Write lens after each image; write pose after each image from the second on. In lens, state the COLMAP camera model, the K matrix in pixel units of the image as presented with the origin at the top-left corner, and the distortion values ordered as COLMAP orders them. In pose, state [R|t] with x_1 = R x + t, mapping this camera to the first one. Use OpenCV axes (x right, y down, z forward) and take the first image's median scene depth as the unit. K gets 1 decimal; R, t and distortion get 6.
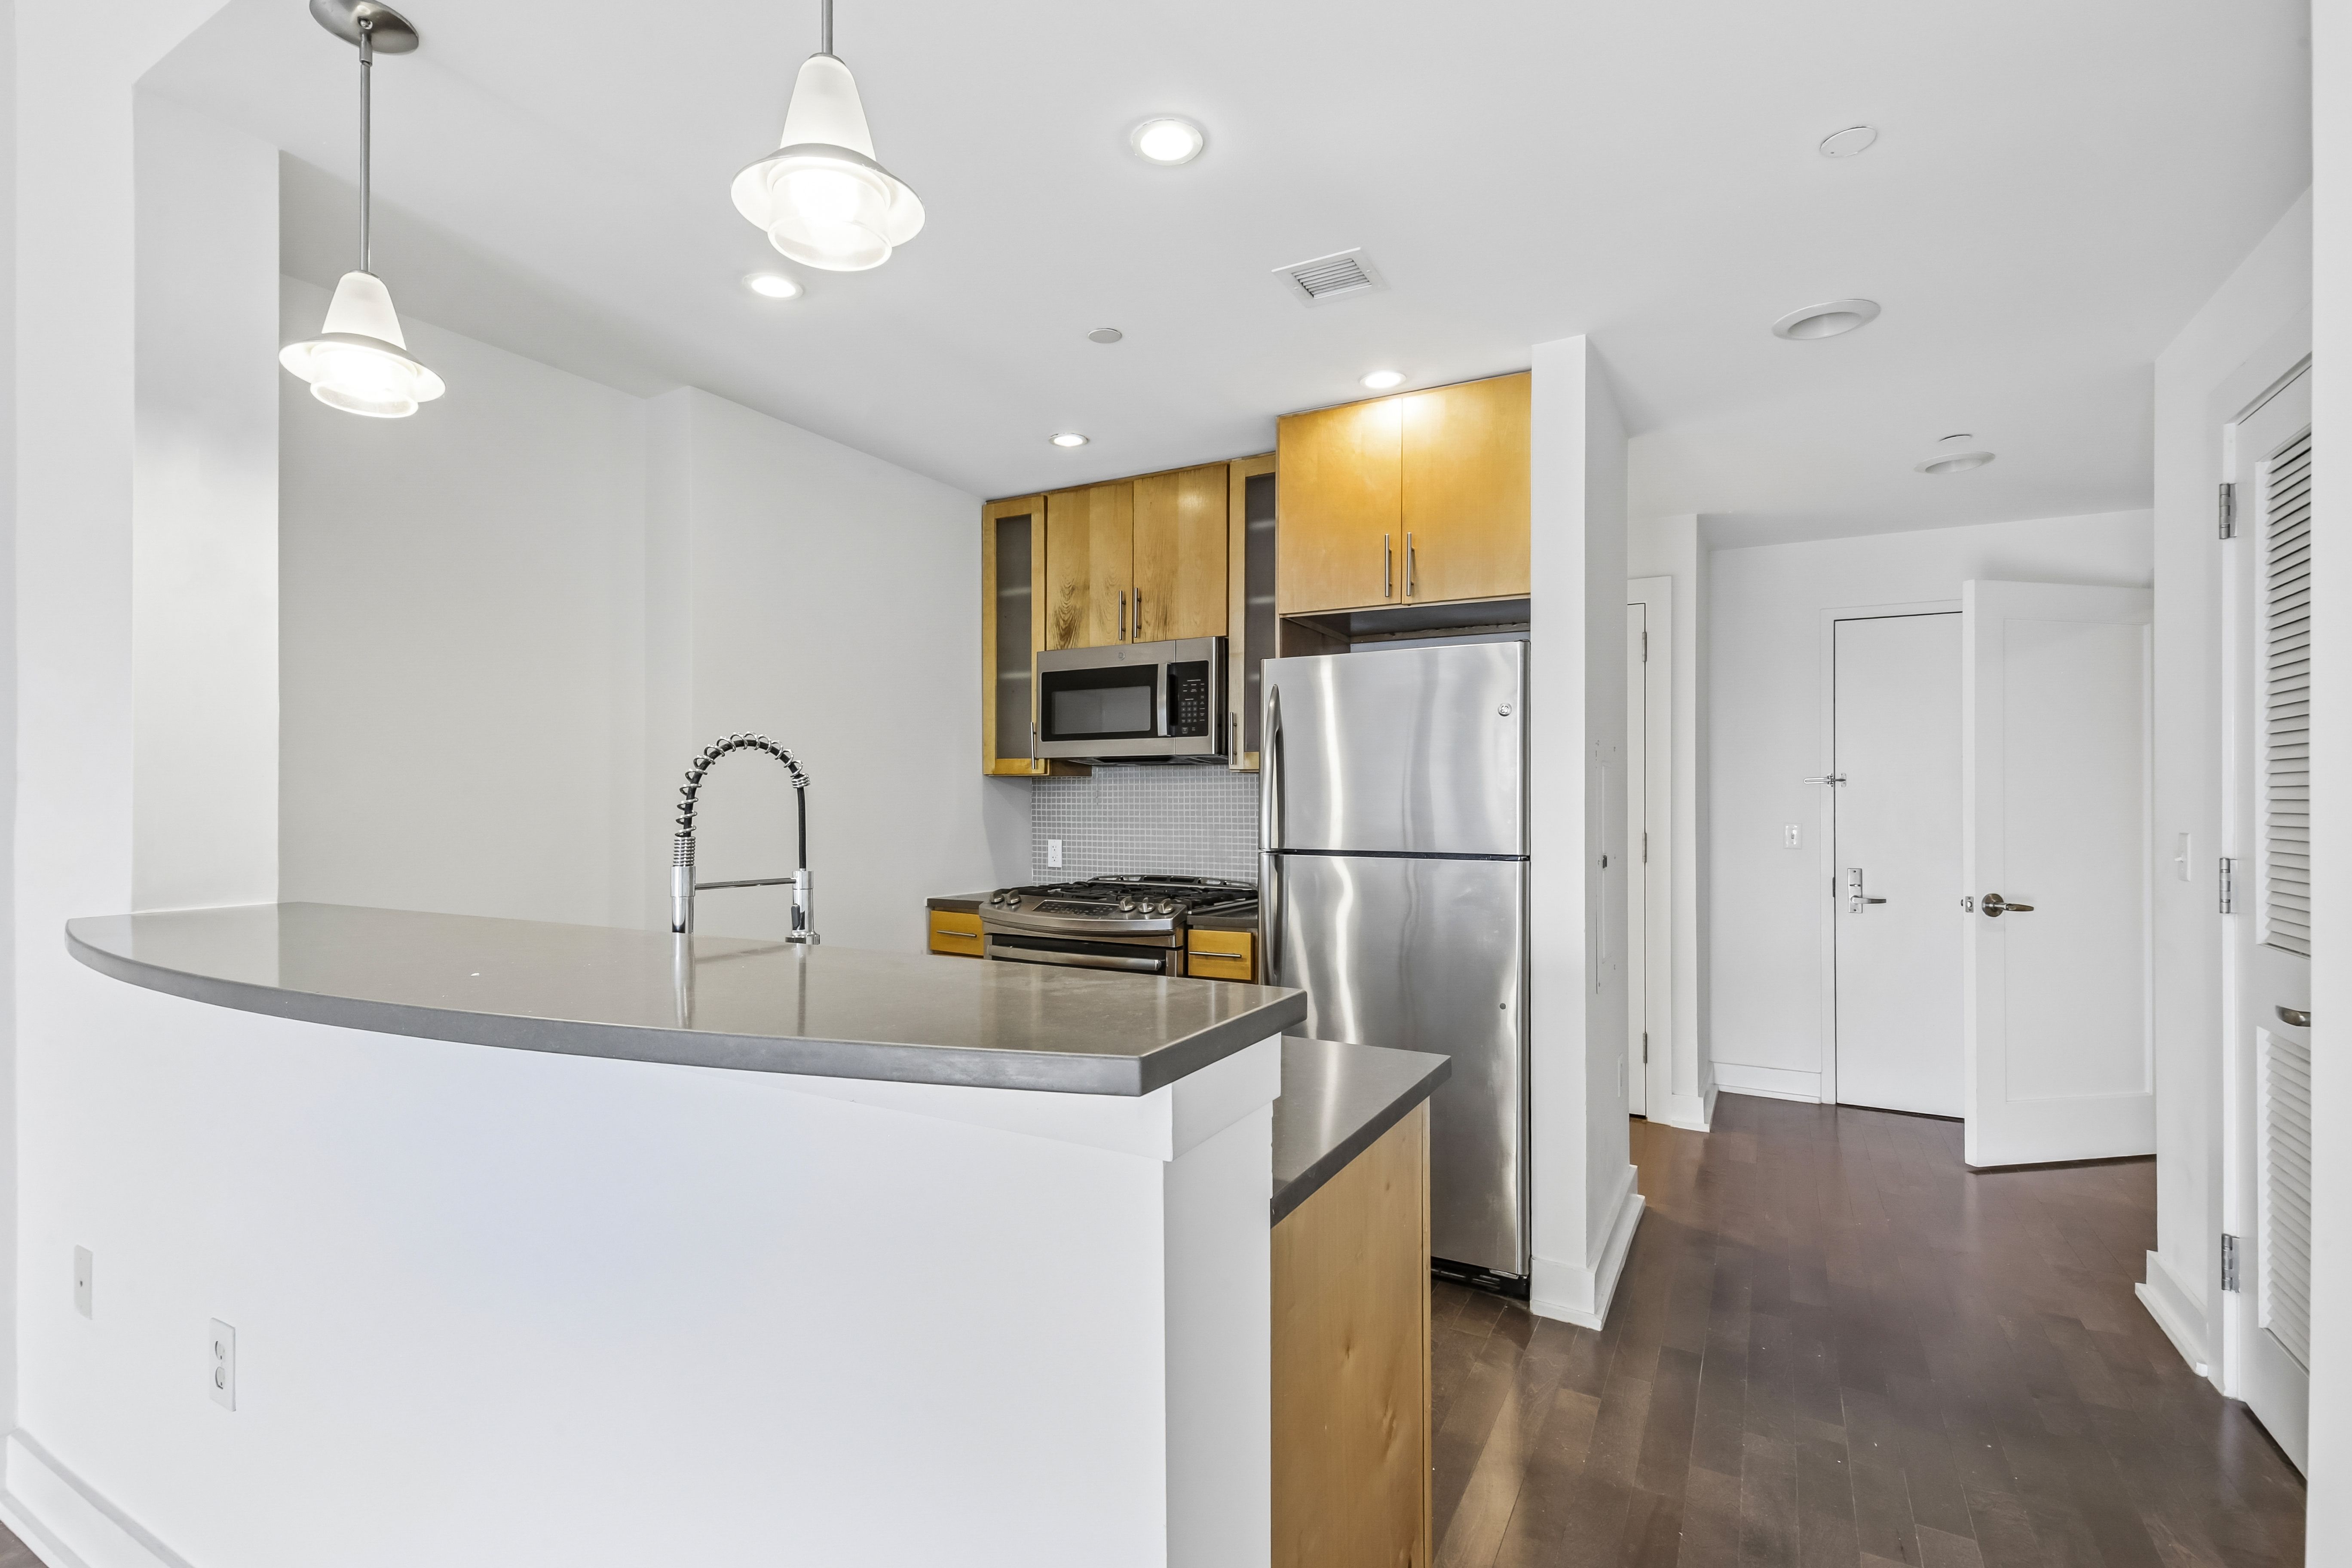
lens RADIAL K [[1073.5, 0, 1188.1], [0, 1073.5, 789.3], [0, 0, 1]] dist [0.015351, -0.005637]
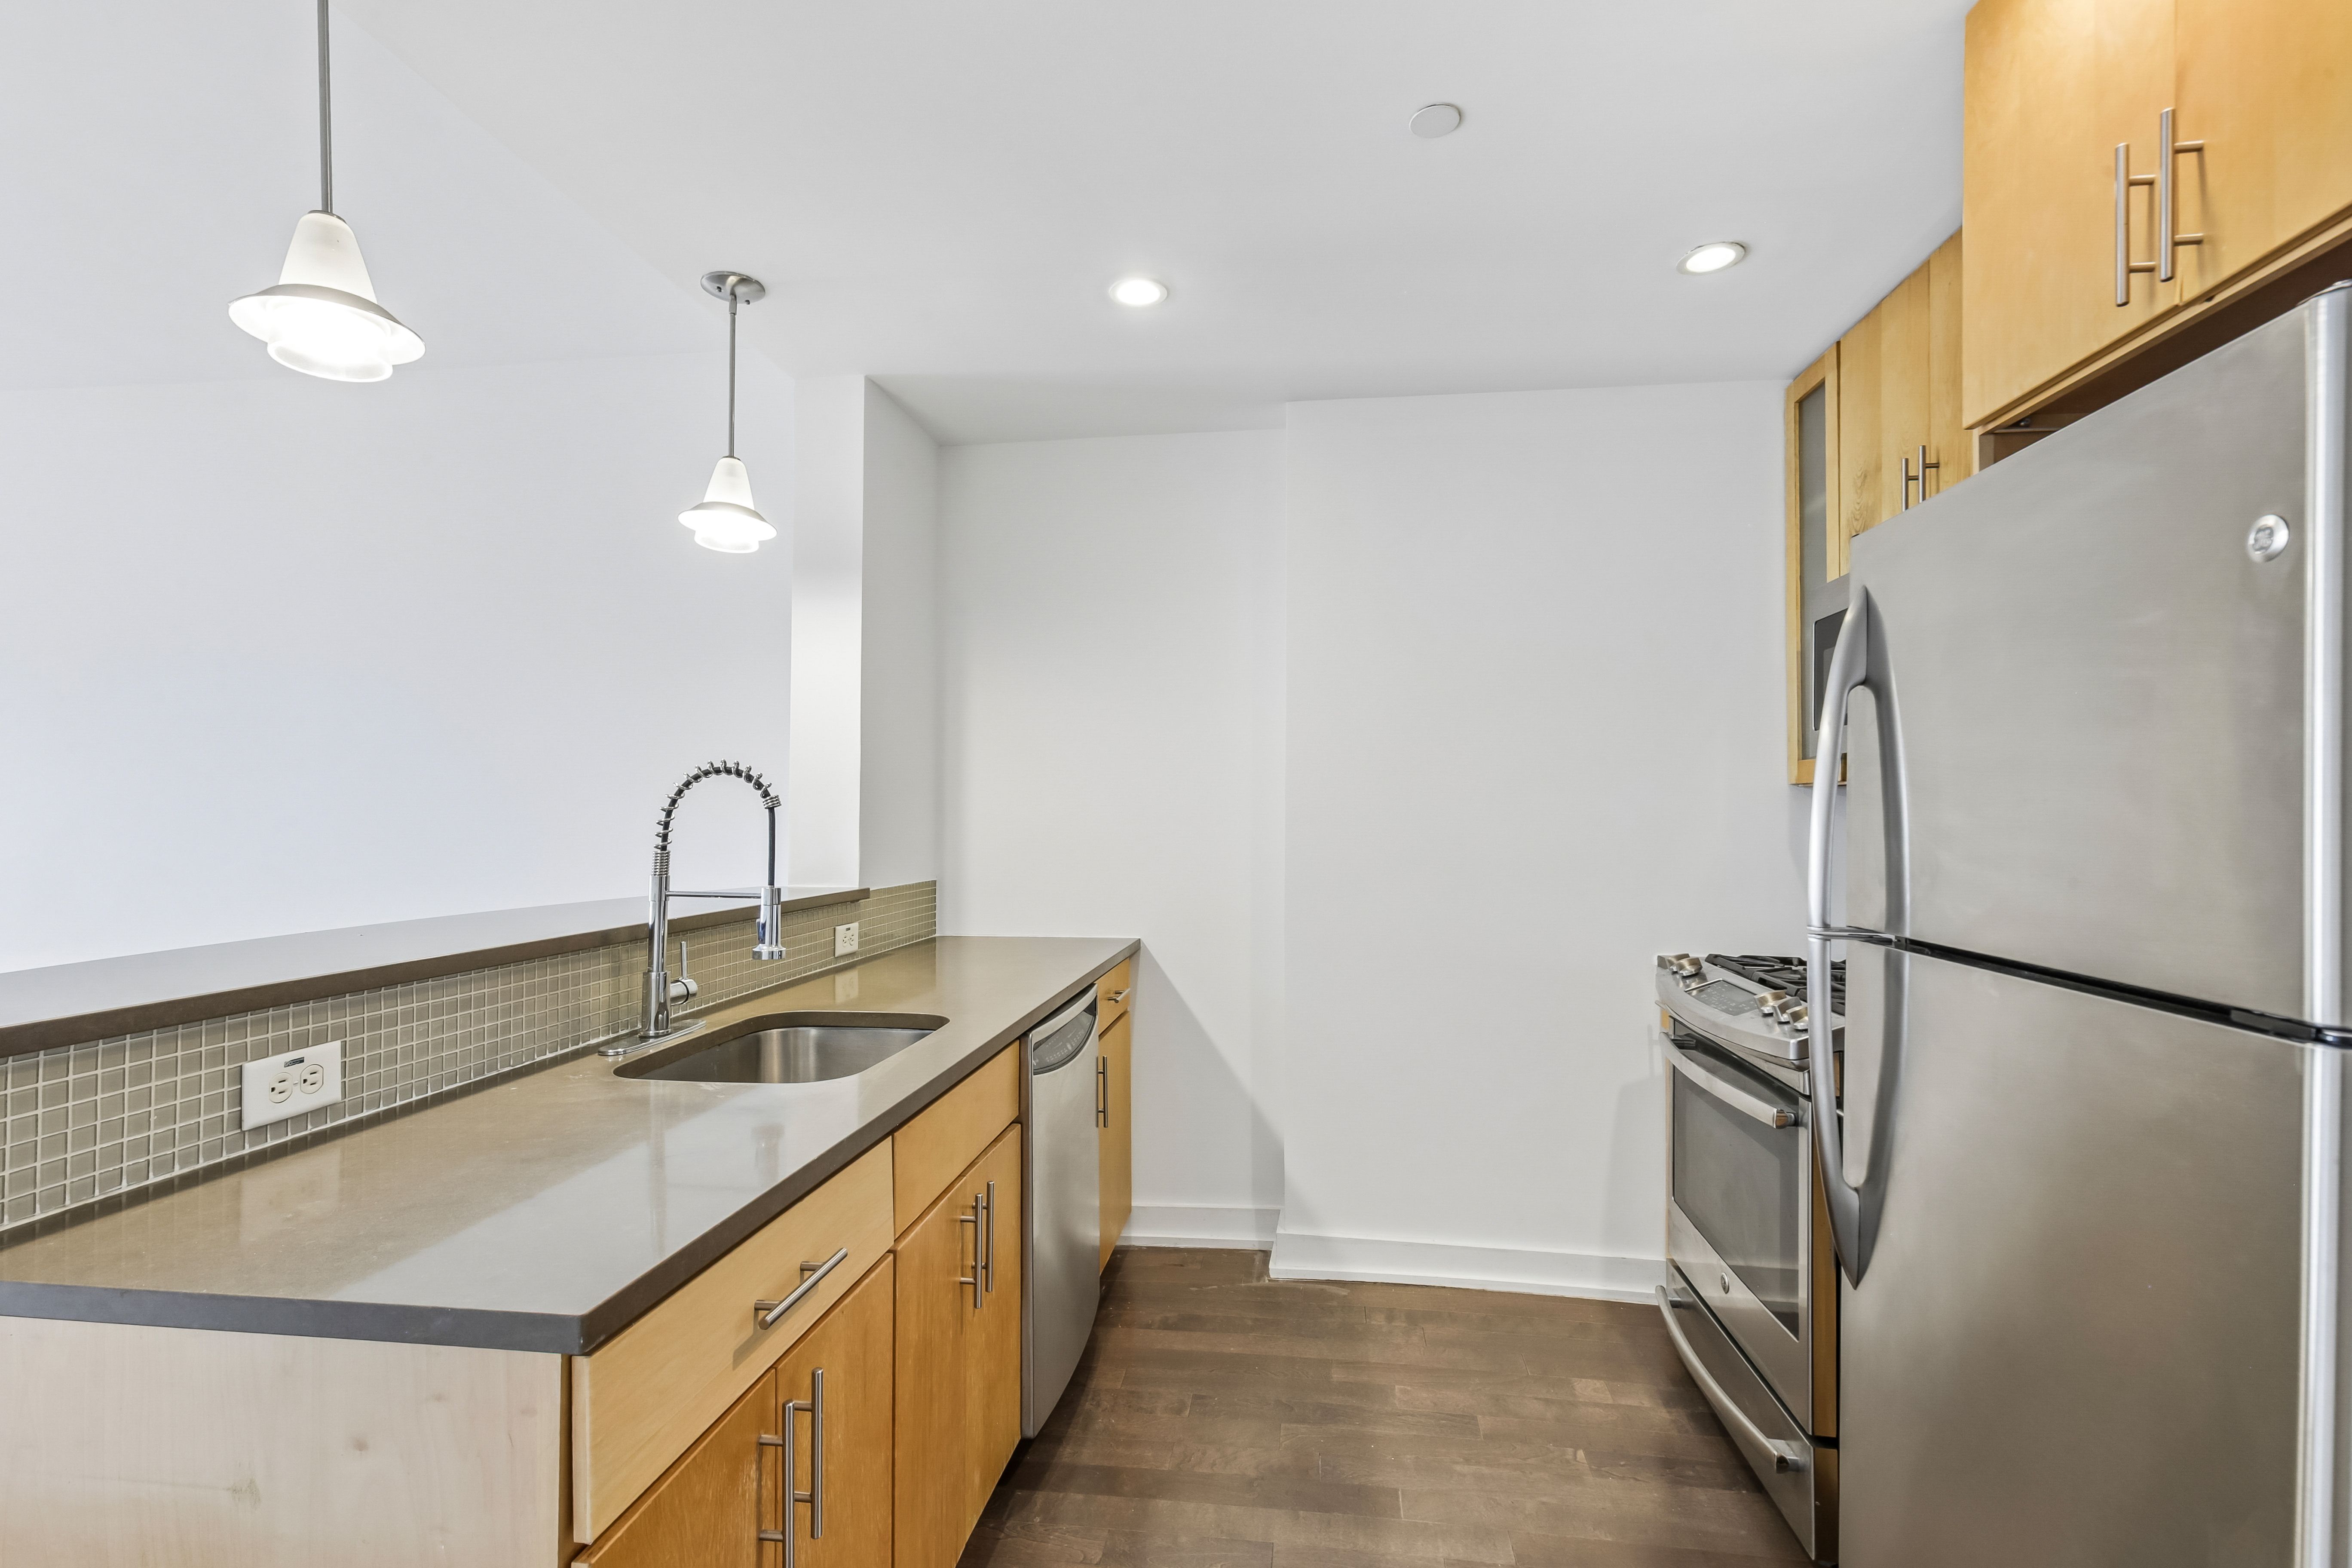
lens RADIAL K [[1073.5, 0, 1177.0], [0, 1073.5, 799.6], [0, 0, 1]] dist [0.015351, -0.005637]
pose [[0.349395, -0.005765, -0.936958, 0.368508], [0.001176, 0.999983, -0.005714, -0.001606], [0.936975, 0.000894, 0.349396, 0.485348]]
